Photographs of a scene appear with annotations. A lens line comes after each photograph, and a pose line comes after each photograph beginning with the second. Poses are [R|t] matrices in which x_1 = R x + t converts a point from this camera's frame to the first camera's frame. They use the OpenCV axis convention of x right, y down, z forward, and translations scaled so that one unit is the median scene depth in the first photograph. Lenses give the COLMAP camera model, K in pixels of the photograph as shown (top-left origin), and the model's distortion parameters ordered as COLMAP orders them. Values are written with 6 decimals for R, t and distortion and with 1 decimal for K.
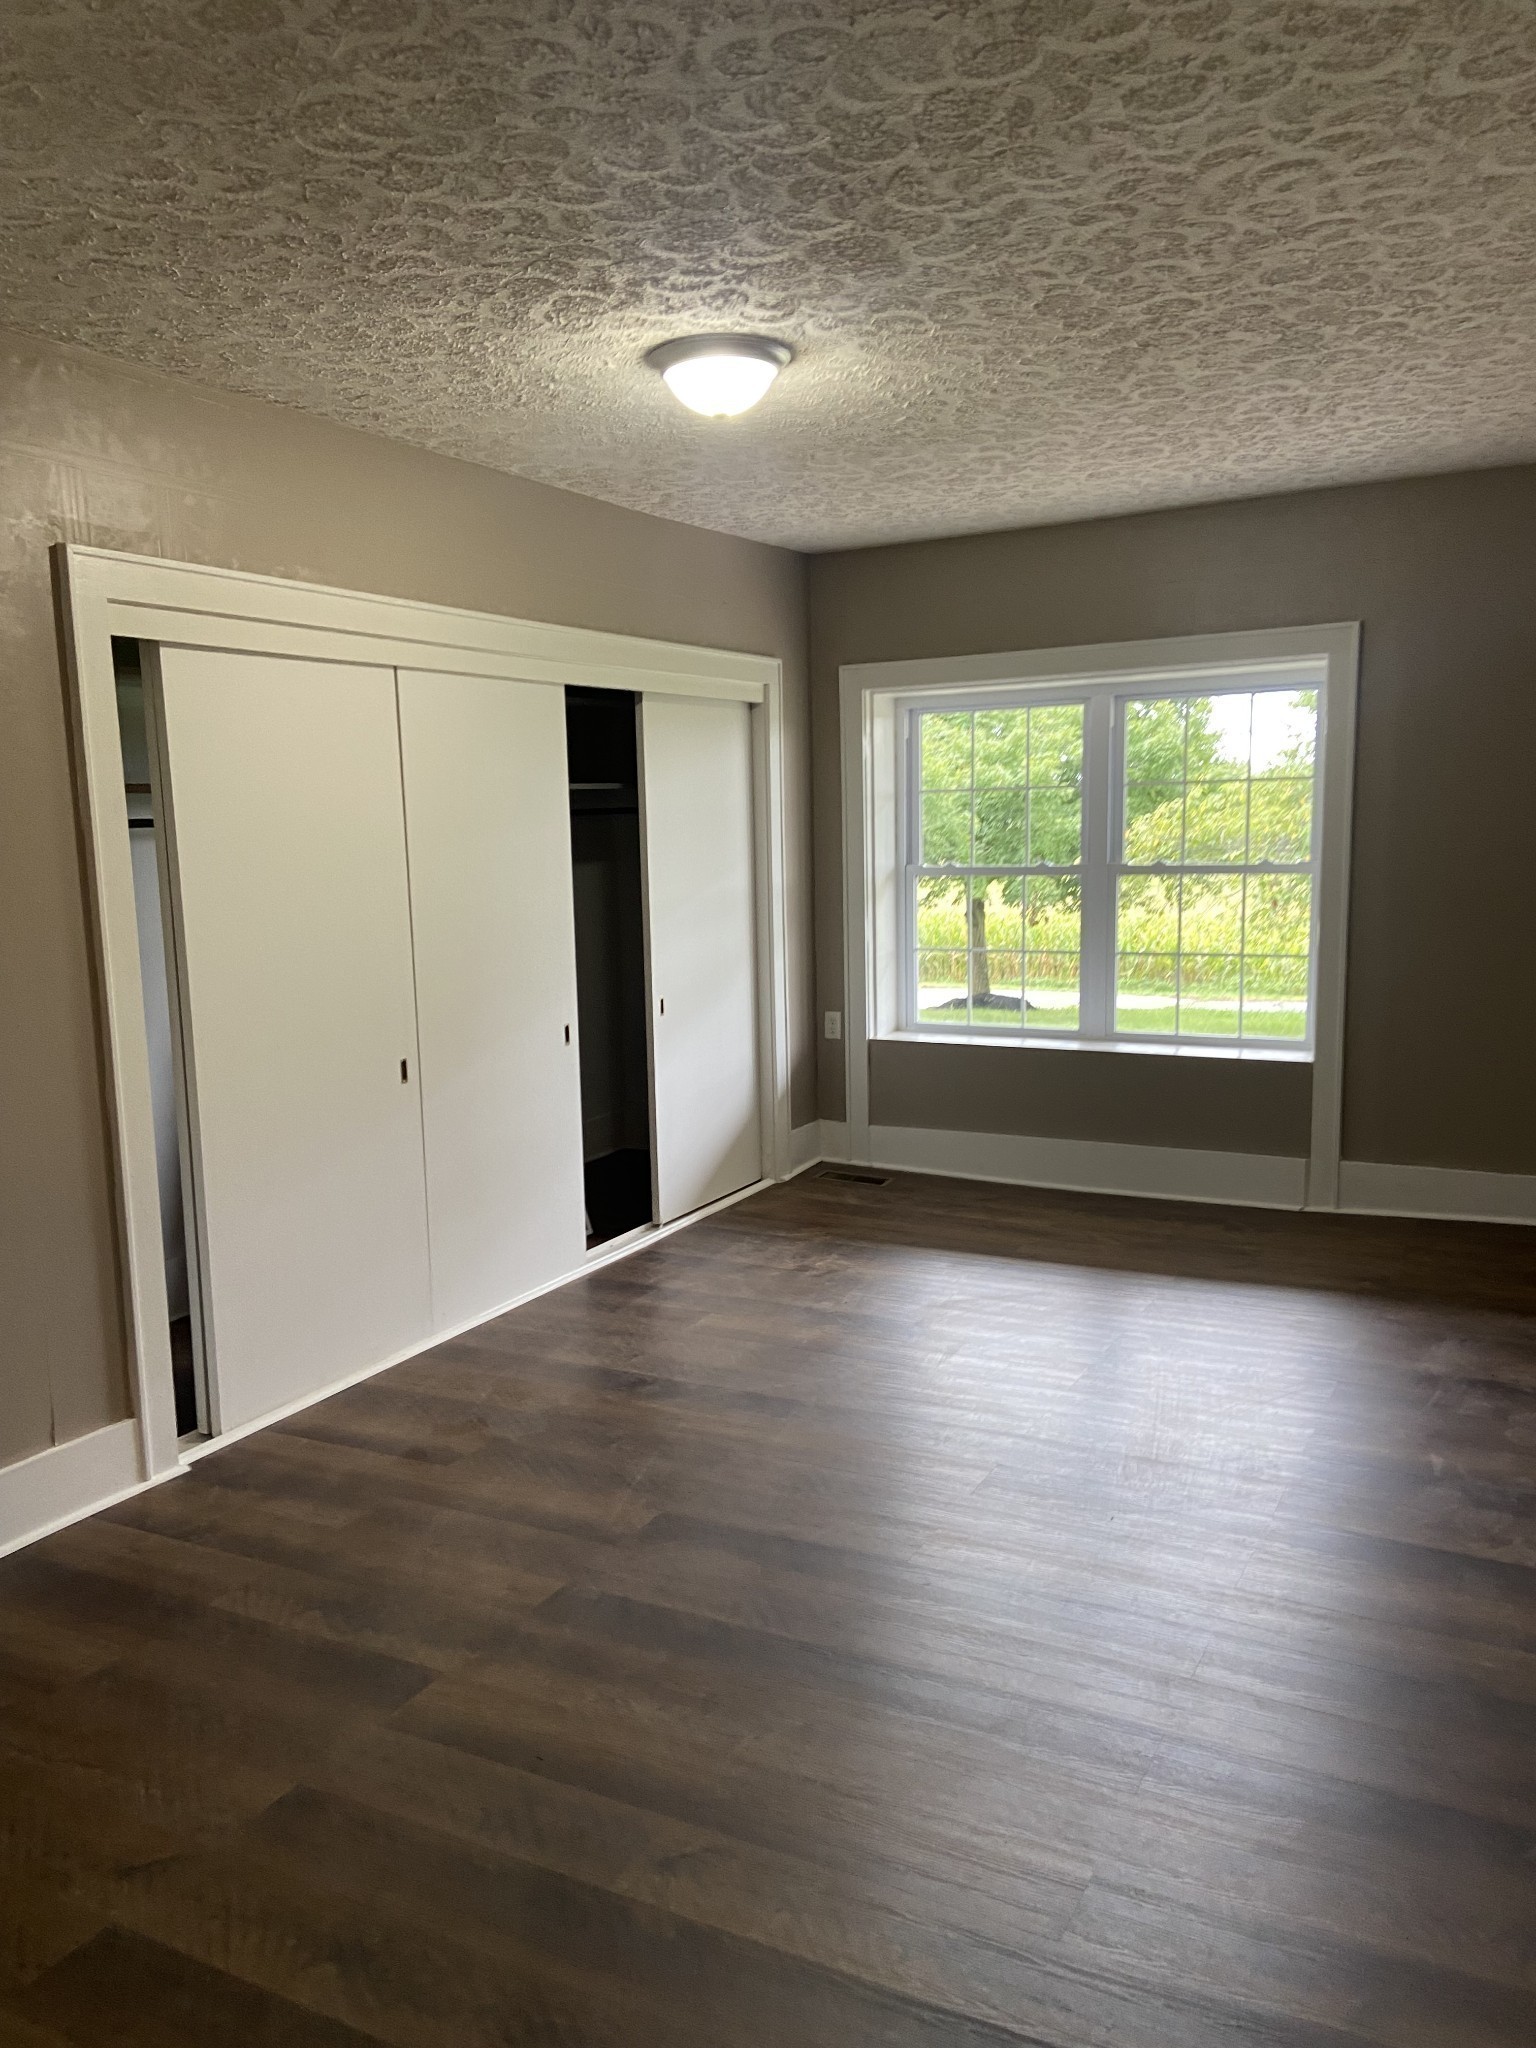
lens RADIAL K [[1543.7, 0, 761.8], [0, 1543.7, 1040.9], [0, 0, 1]] dist [0.115399, -0.137352]
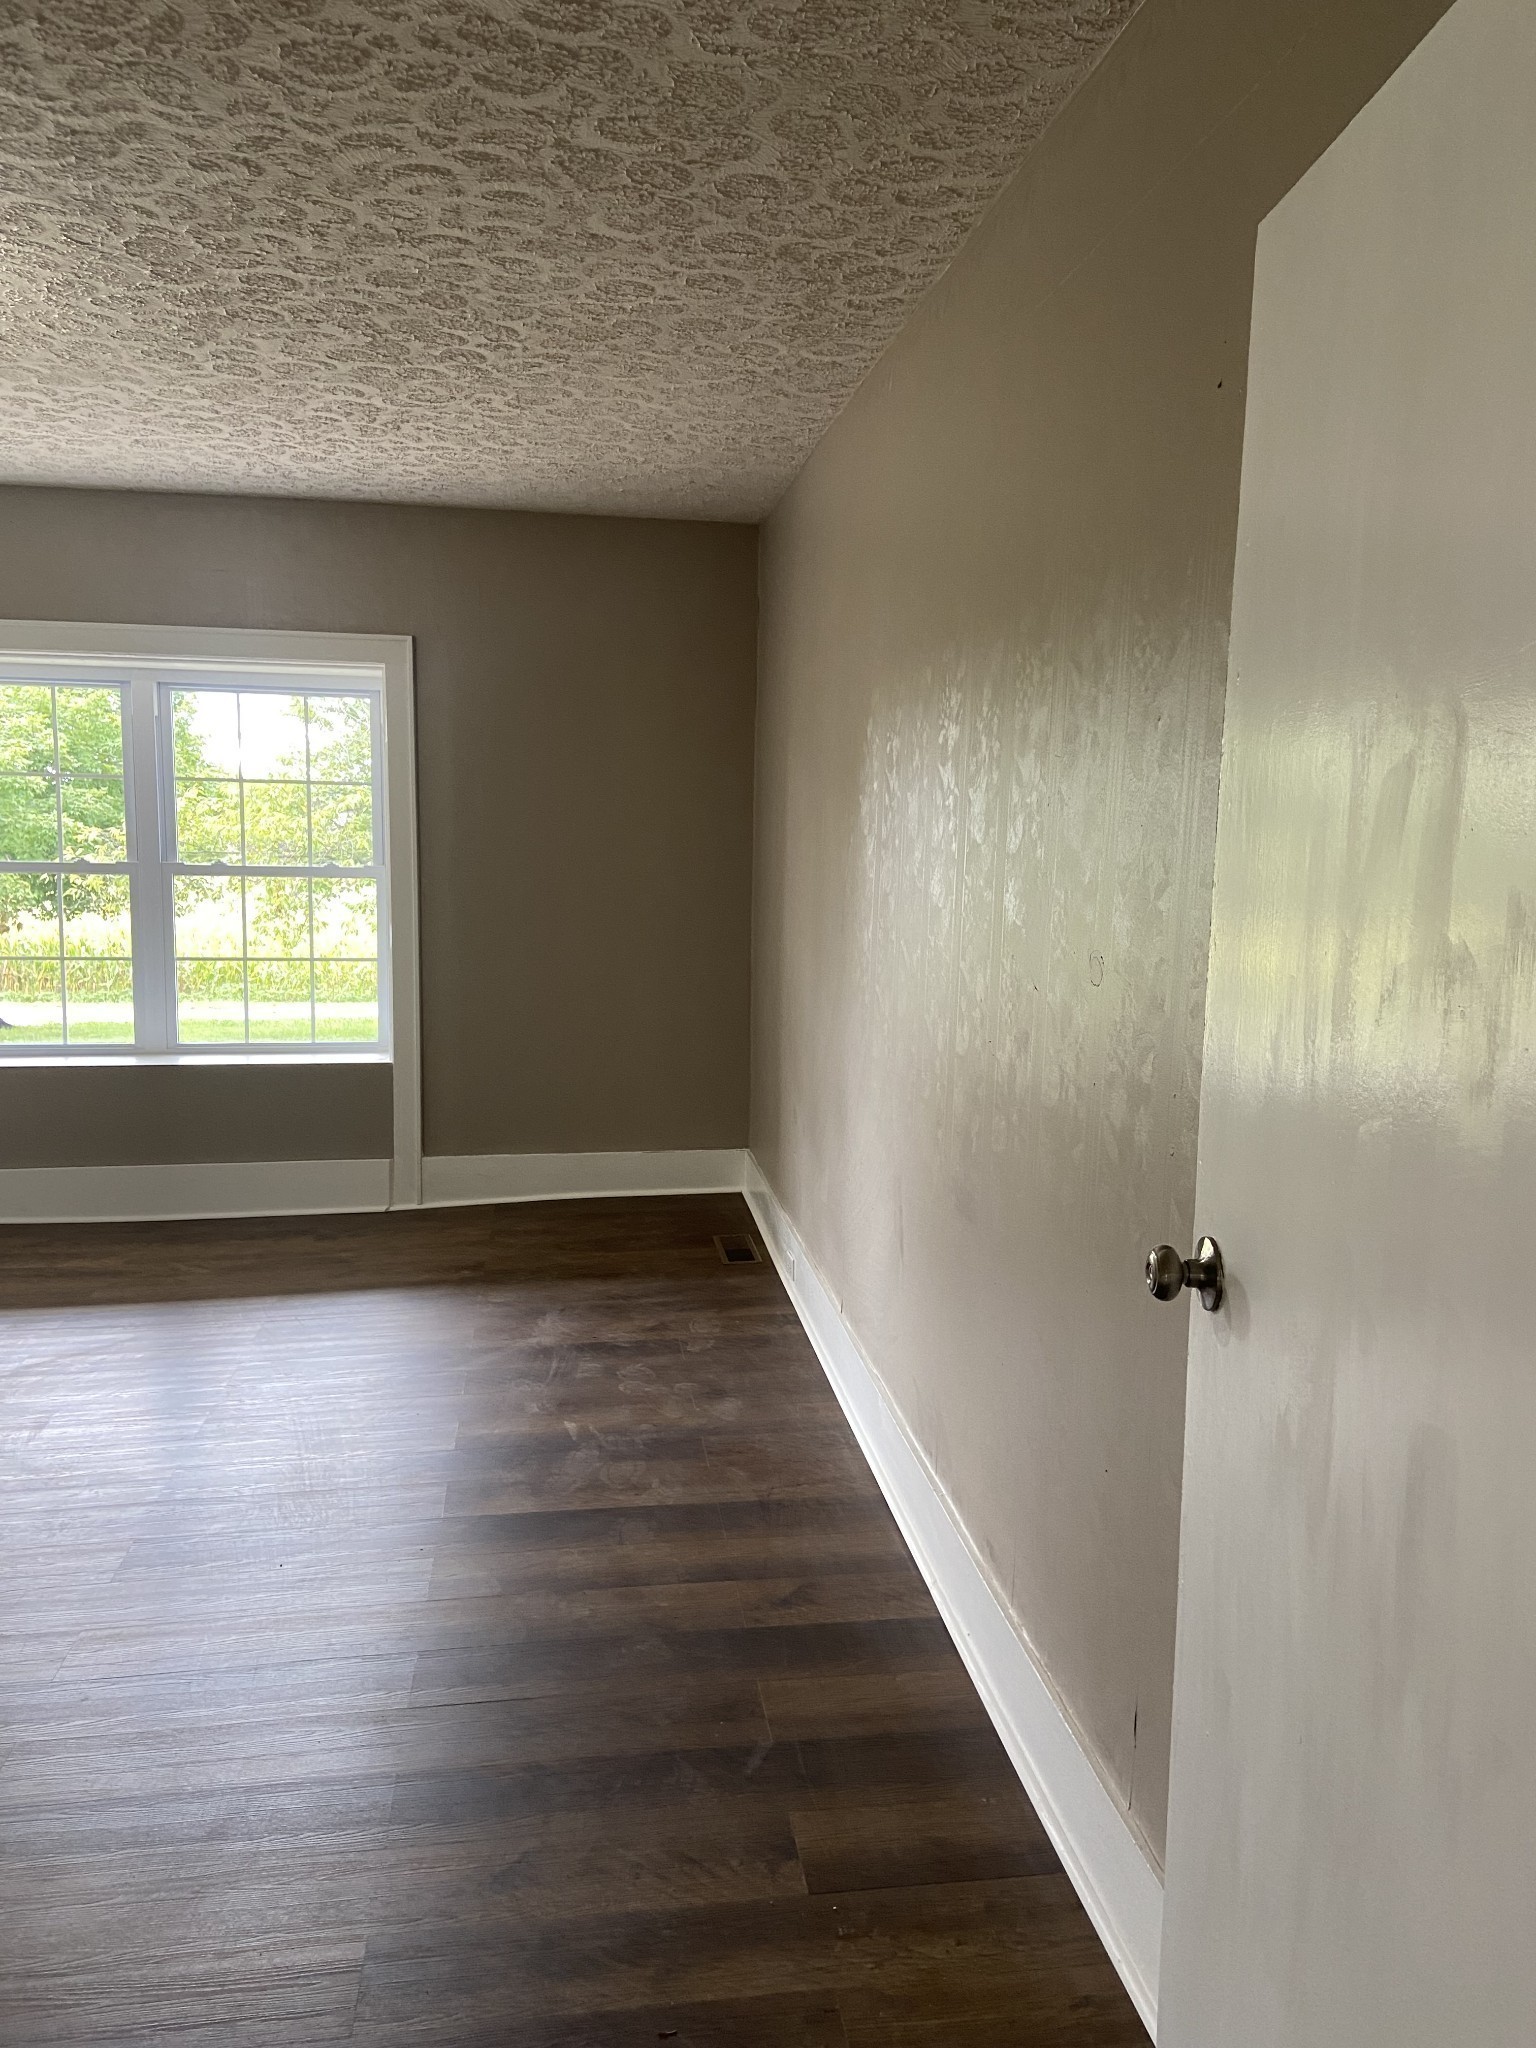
lens RADIAL K [[1543.7, 0, 765.0], [0, 1543.7, 1013.9], [0, 0, 1]] dist [0.115399, -0.137352]
pose [[0.794514, -0.040956, 0.605863, -0.088246], [0.054485, 0.998507, -0.003952, -0.001708], [-0.604796, 0.036150, 0.795559, 0.063713]]
